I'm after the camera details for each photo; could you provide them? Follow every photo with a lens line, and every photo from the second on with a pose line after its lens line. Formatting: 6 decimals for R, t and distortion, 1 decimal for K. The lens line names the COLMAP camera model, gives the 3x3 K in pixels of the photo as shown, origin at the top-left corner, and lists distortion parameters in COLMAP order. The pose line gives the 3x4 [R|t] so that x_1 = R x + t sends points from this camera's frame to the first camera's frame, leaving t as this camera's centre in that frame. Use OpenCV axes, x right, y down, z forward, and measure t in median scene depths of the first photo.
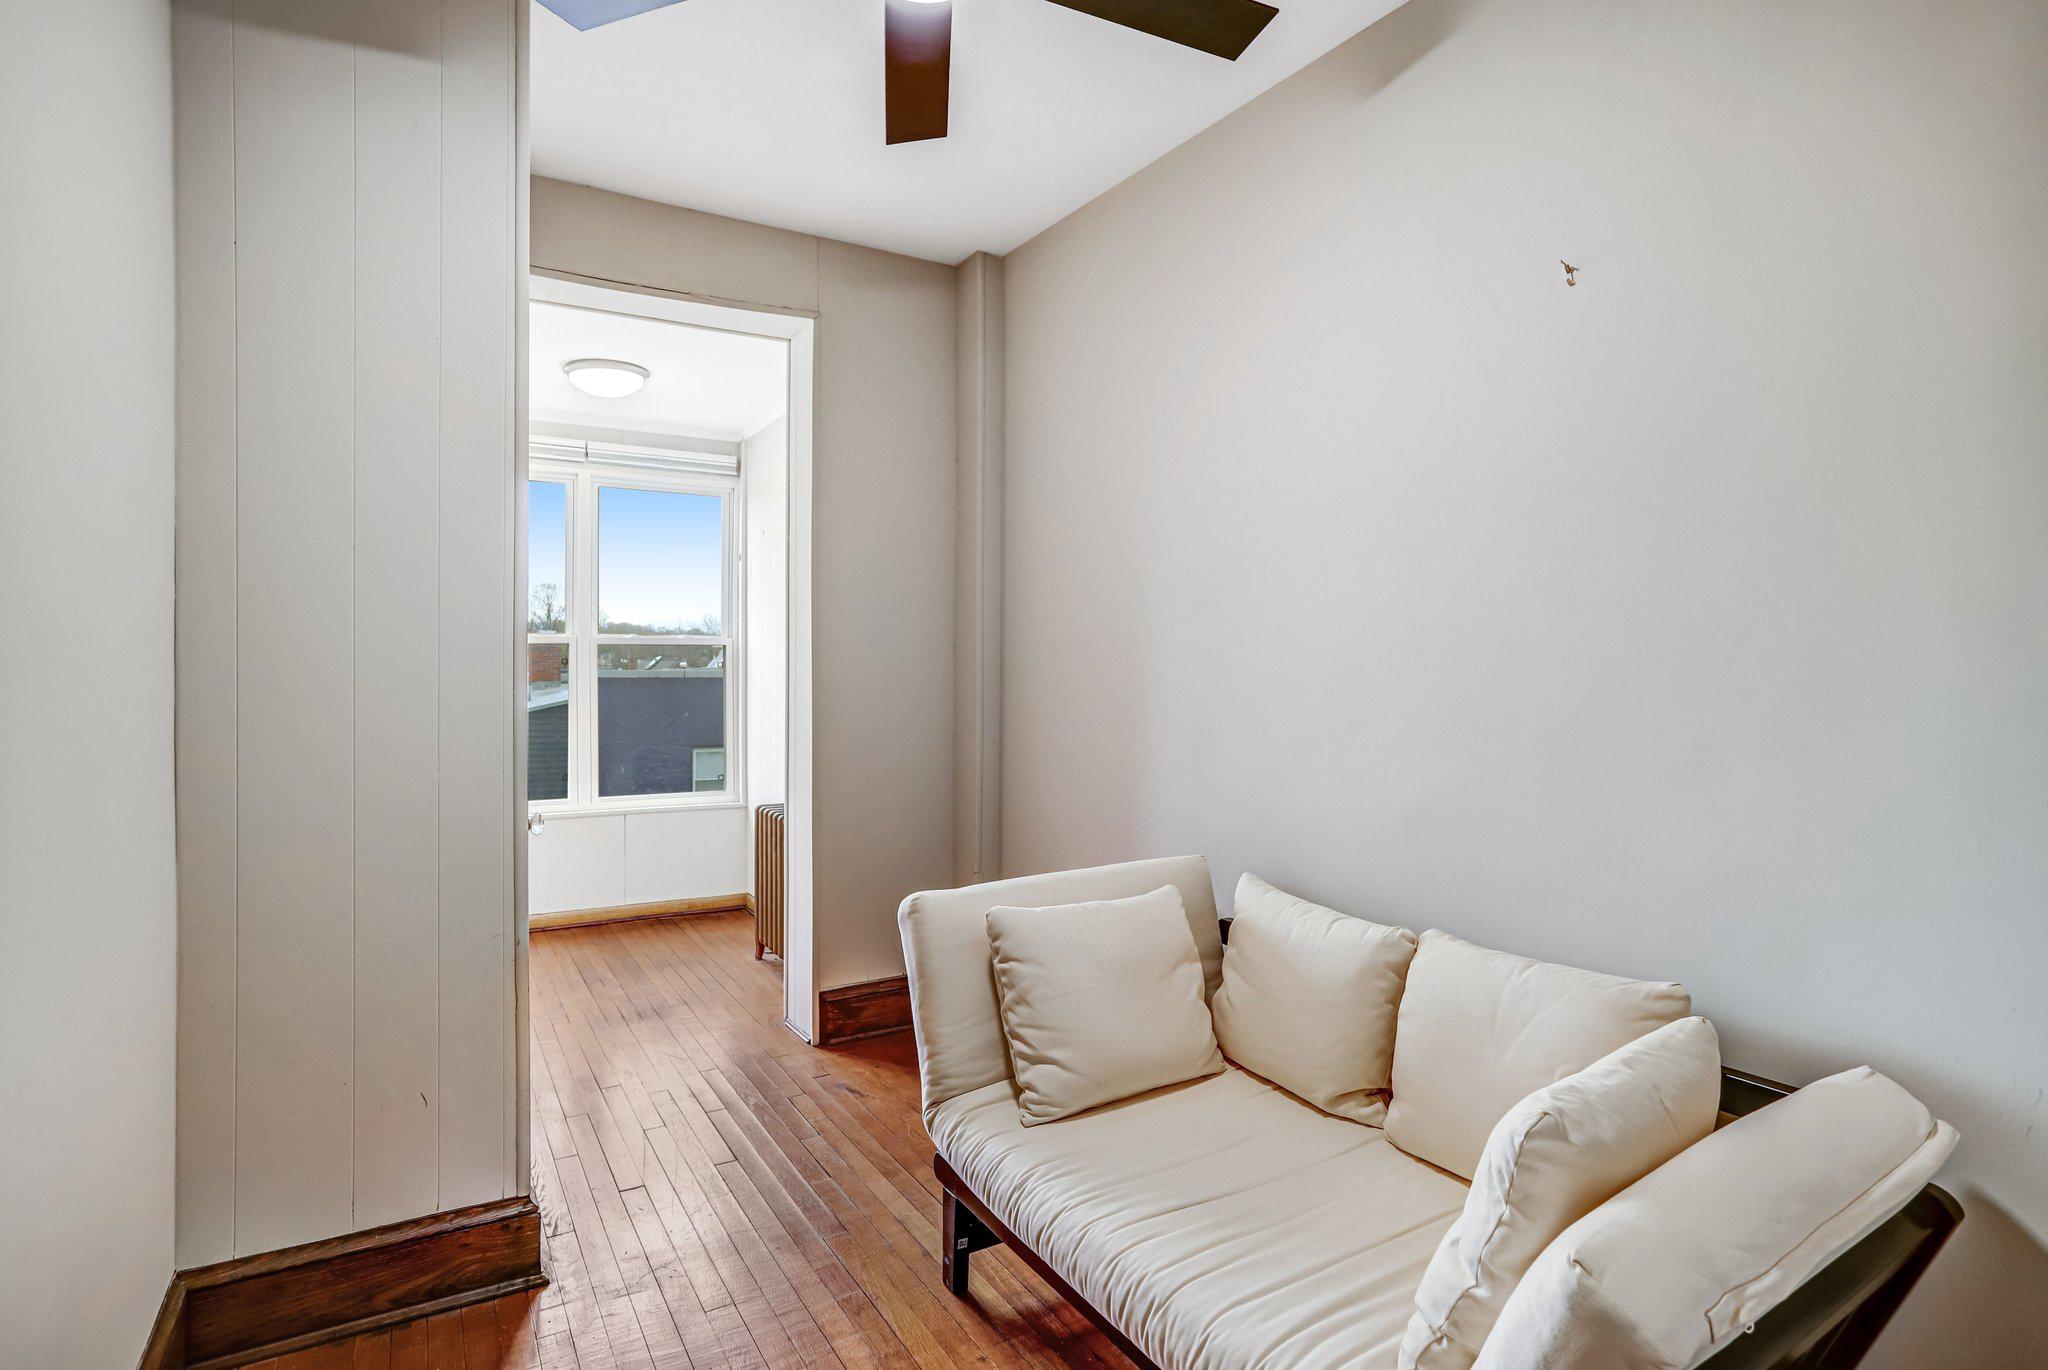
lens RADIAL K [[1055.6, 0, 1017.0], [0, 1055.6, 669.7], [0, 0, 1]] dist [-0.028380, 0.000574]
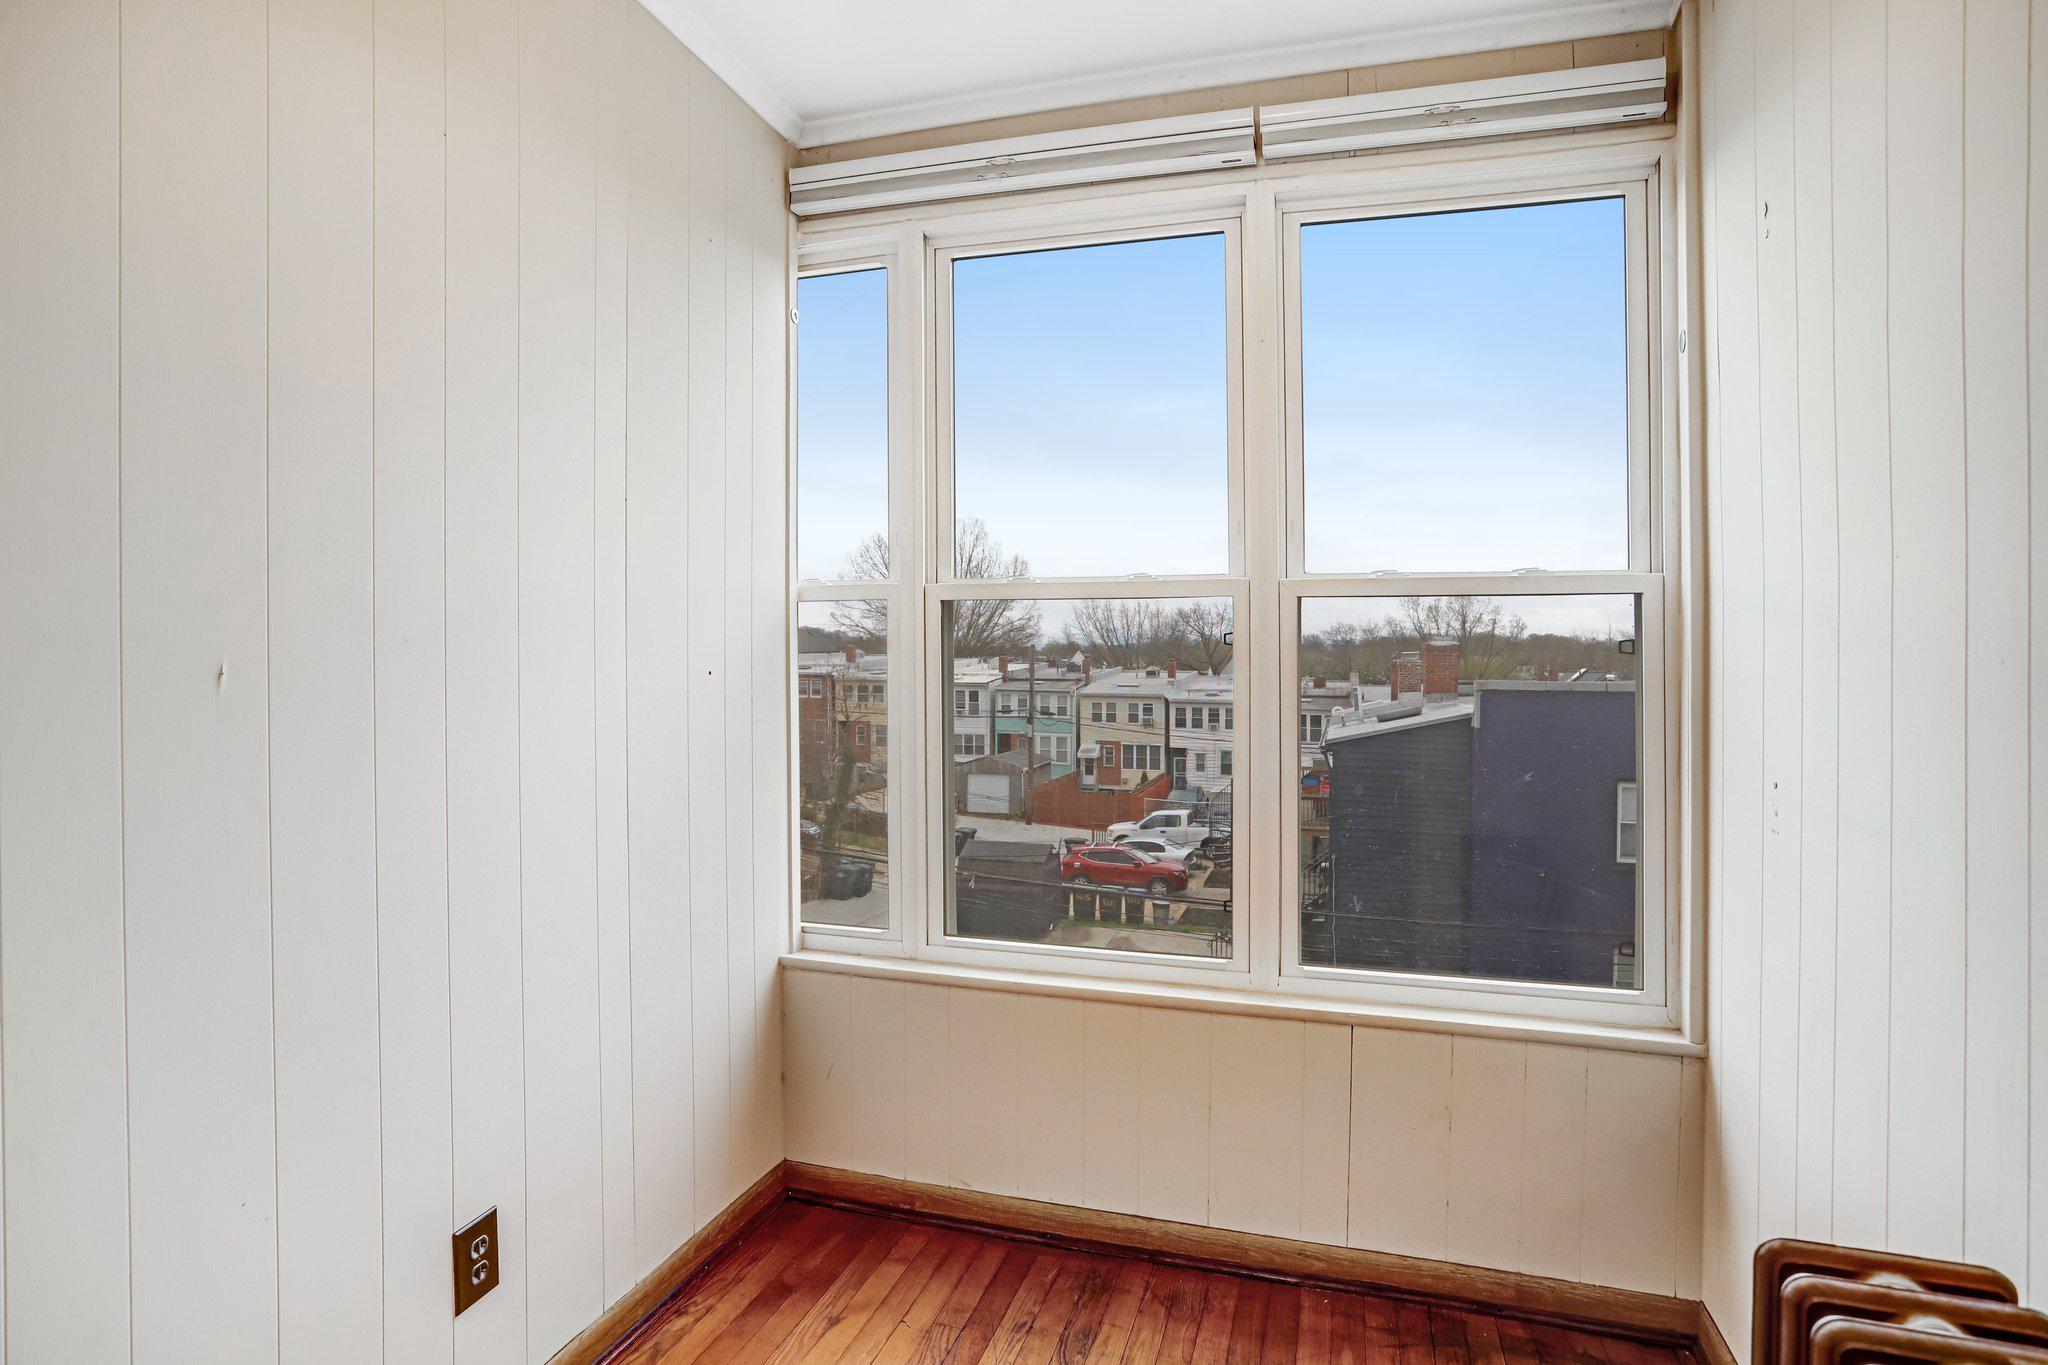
lens RADIAL K [[1055.6, 0, 1014.2], [0, 1055.6, 671.6], [0, 0, 1]] dist [-0.028380, 0.000574]
pose [[0.675254, -0.003838, -0.737575, -0.157095], [-0.004045, 0.999952, -0.008907, 0.007710], [0.737574, 0.008998, 0.675207, 0.599610]]
